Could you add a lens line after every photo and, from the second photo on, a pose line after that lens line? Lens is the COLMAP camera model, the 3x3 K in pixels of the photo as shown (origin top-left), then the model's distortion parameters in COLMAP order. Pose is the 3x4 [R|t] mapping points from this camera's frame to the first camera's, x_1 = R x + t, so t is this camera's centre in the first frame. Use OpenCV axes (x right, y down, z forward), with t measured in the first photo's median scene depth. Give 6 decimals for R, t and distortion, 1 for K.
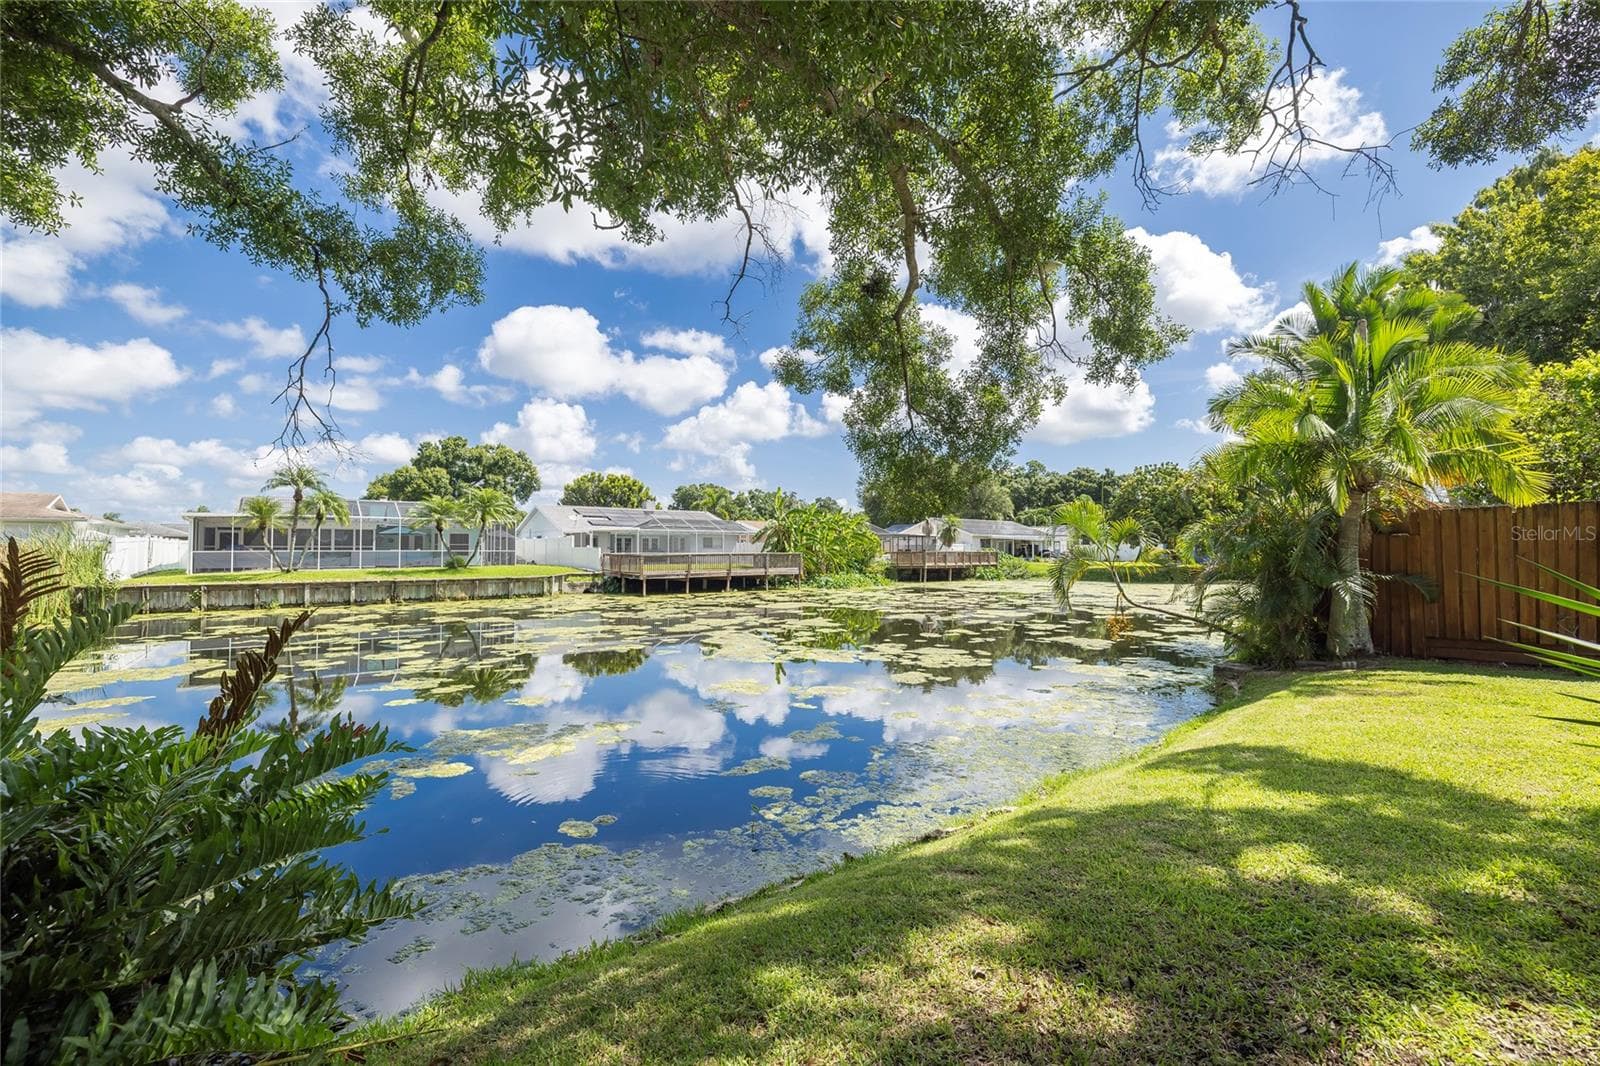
lens RADIAL K [[674.7, 0, 779.0], [0, 674.7, 535.8], [0, 0, 1]] dist [-0.000690, -0.000296]
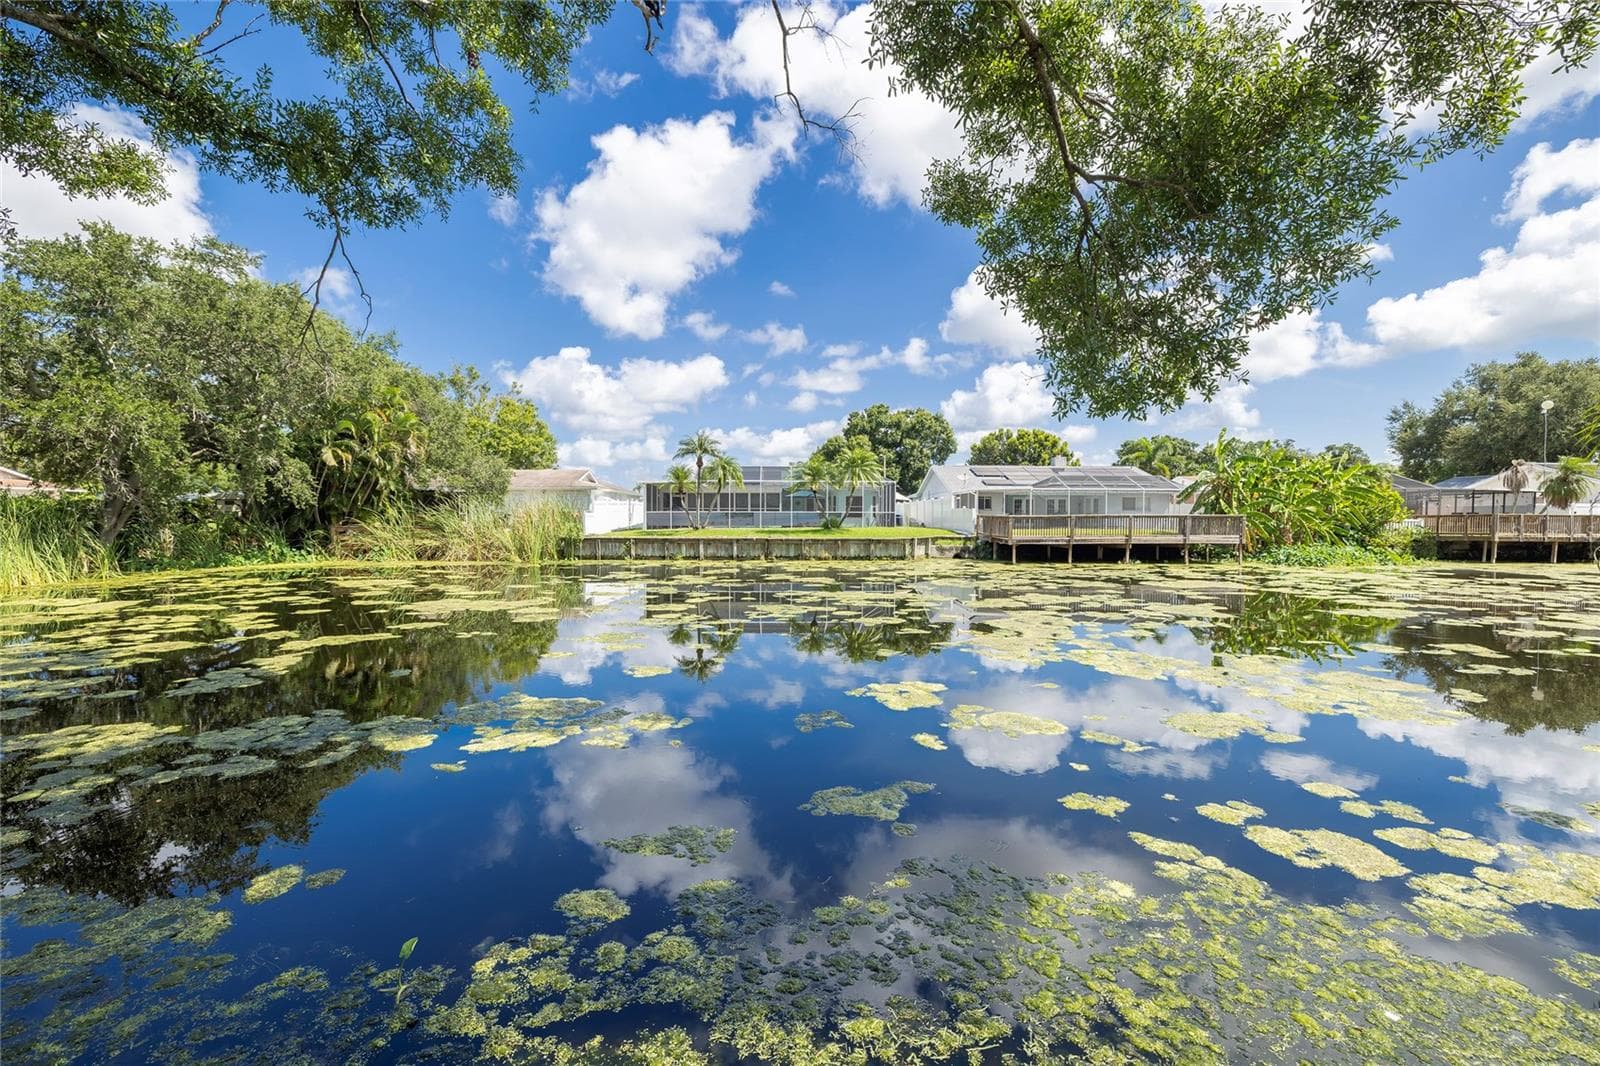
lens RADIAL K [[674.7, 0, 795.1], [0, 674.7, 543.0], [0, 0, 1]] dist [-0.000690, -0.000296]
pose [[0.804665, 0.027605, -0.593087, 0.075703], [0.009943, 0.998152, 0.059948, 0.006041], [0.593646, -0.054136, 0.802904, 0.108271]]
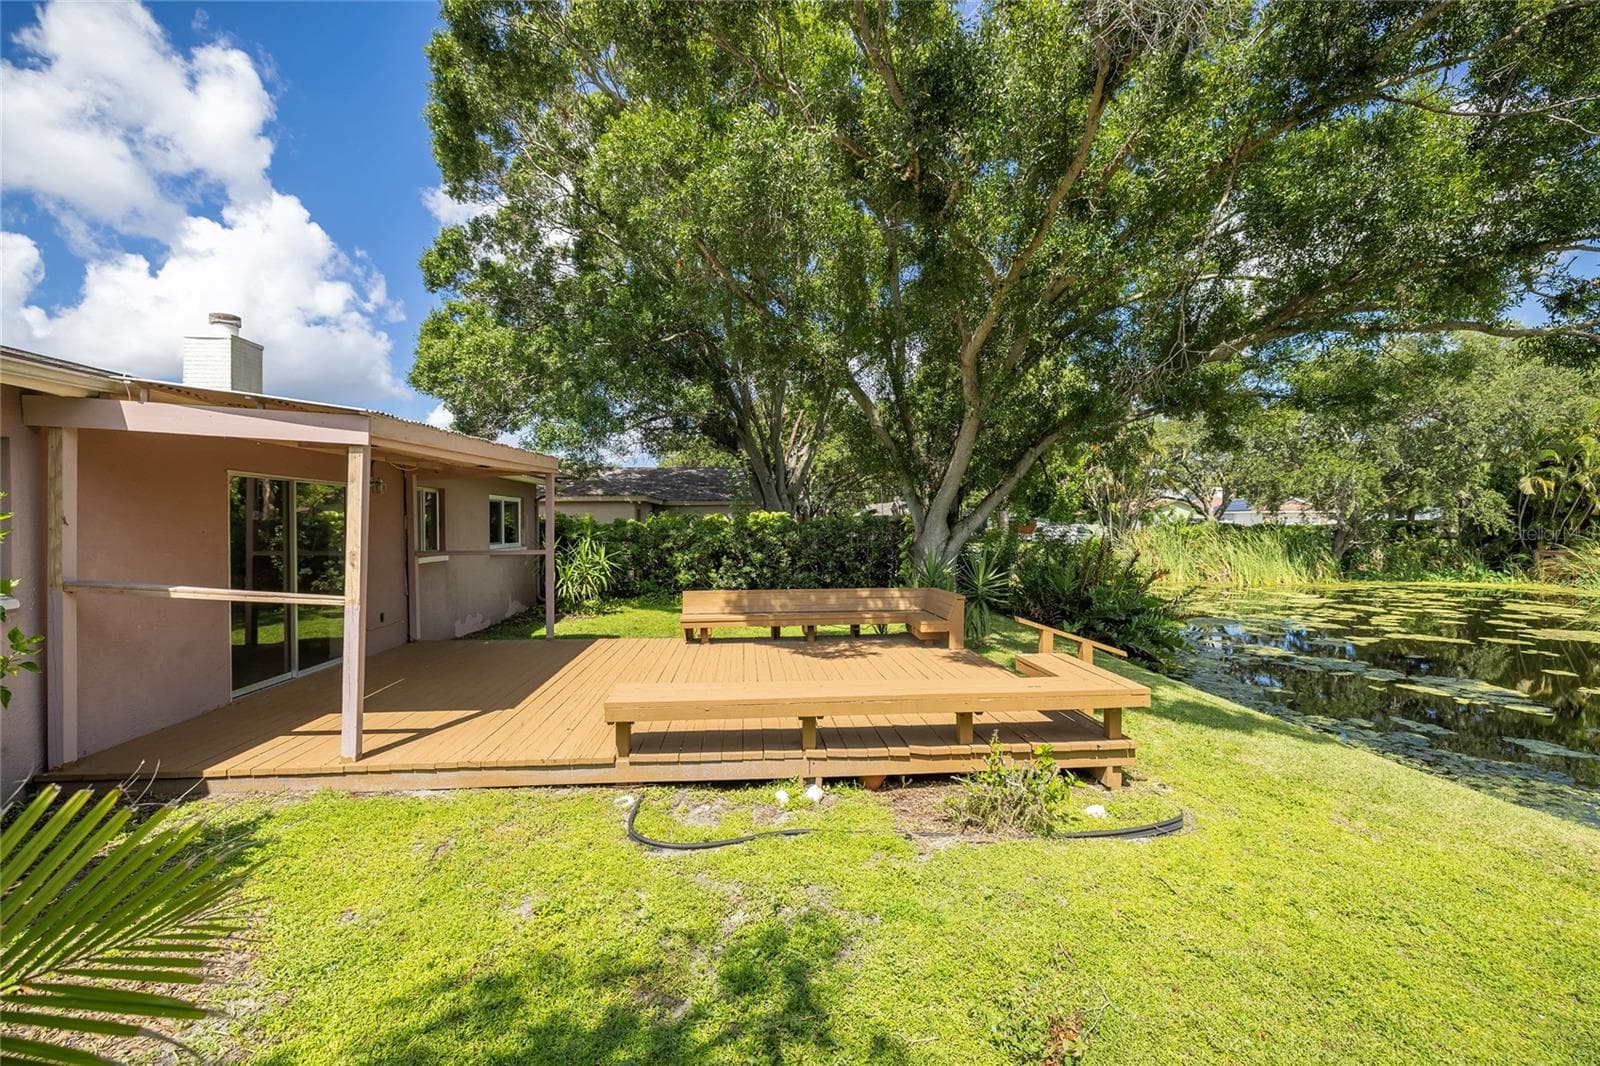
lens RADIAL K [[674.7, 0, 788.5], [0, 674.7, 535.6], [0, 0, 1]] dist [-0.000690, -0.000296]
pose [[-0.551008, 0.018401, -0.834297, 0.326617], [0.024395, 0.999685, 0.005938, -0.015230], [0.834143, -0.017081, -0.551283, 0.118303]]
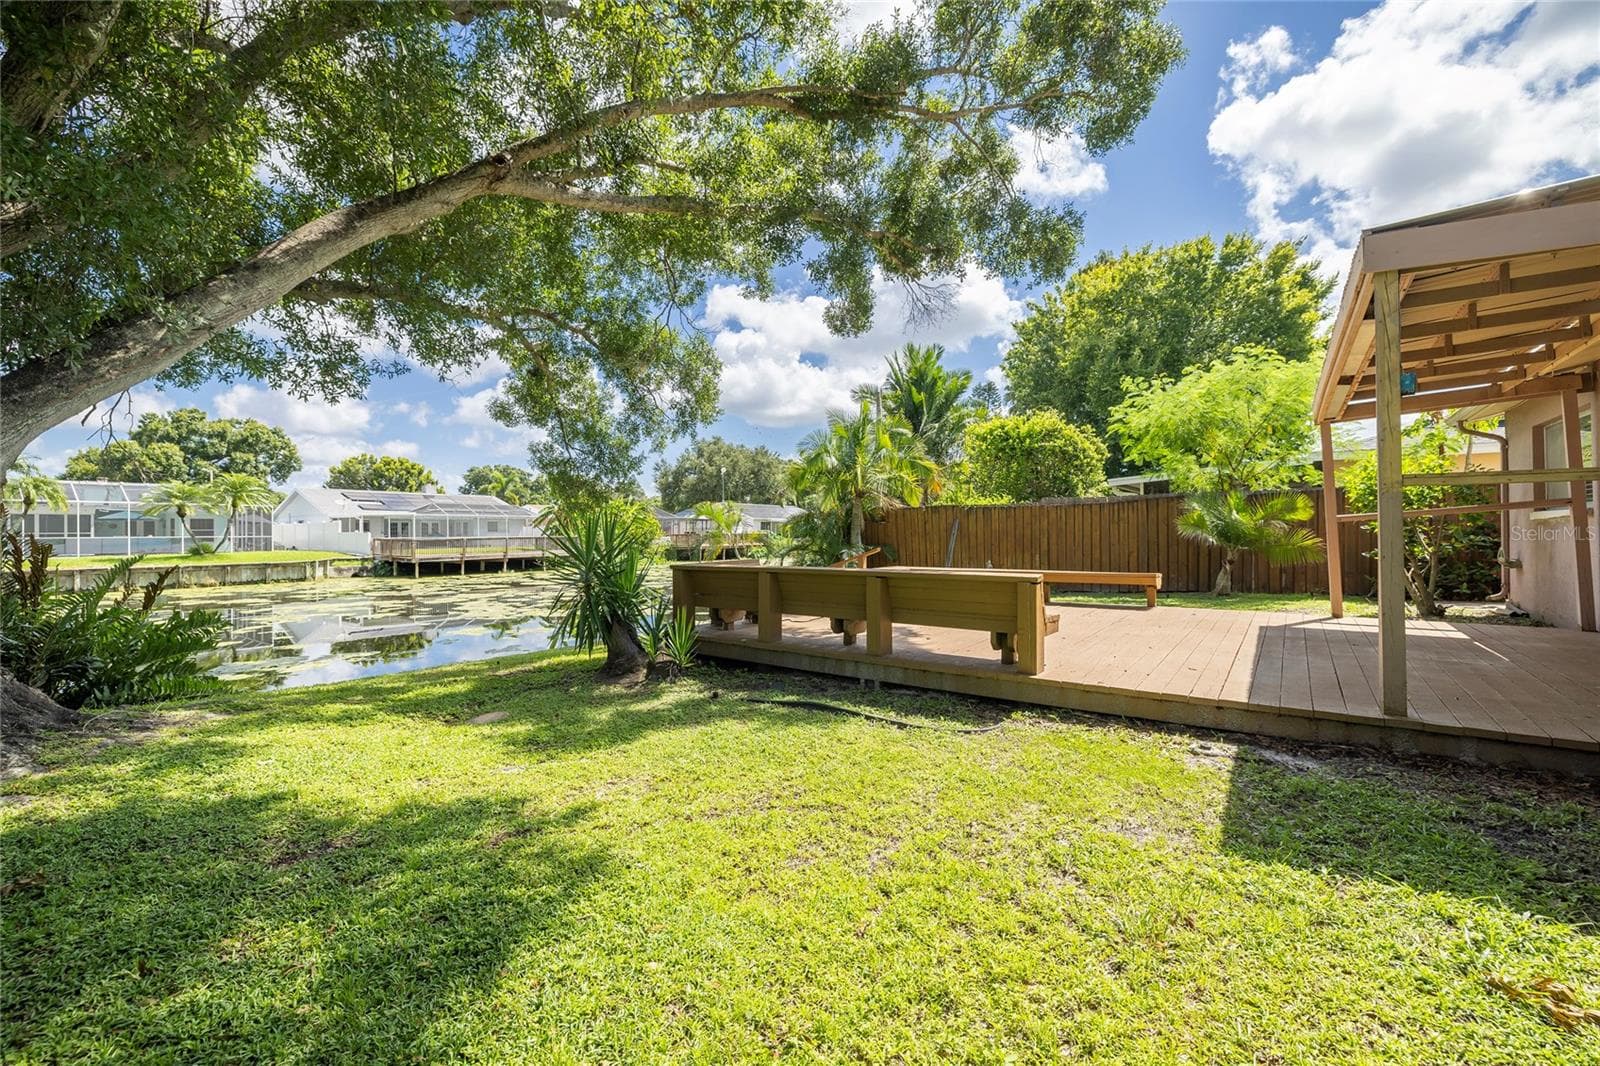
lens RADIAL K [[674.7, 0, 804.8], [0, 674.7, 527.4], [0, 0, 1]] dist [-0.000690, -0.000296]
pose [[0.955486, -0.002911, 0.295021, 0.060338], [-0.001648, 0.999883, 0.015205, -0.006725], [-0.295031, -0.015014, 0.955370, -0.166154]]
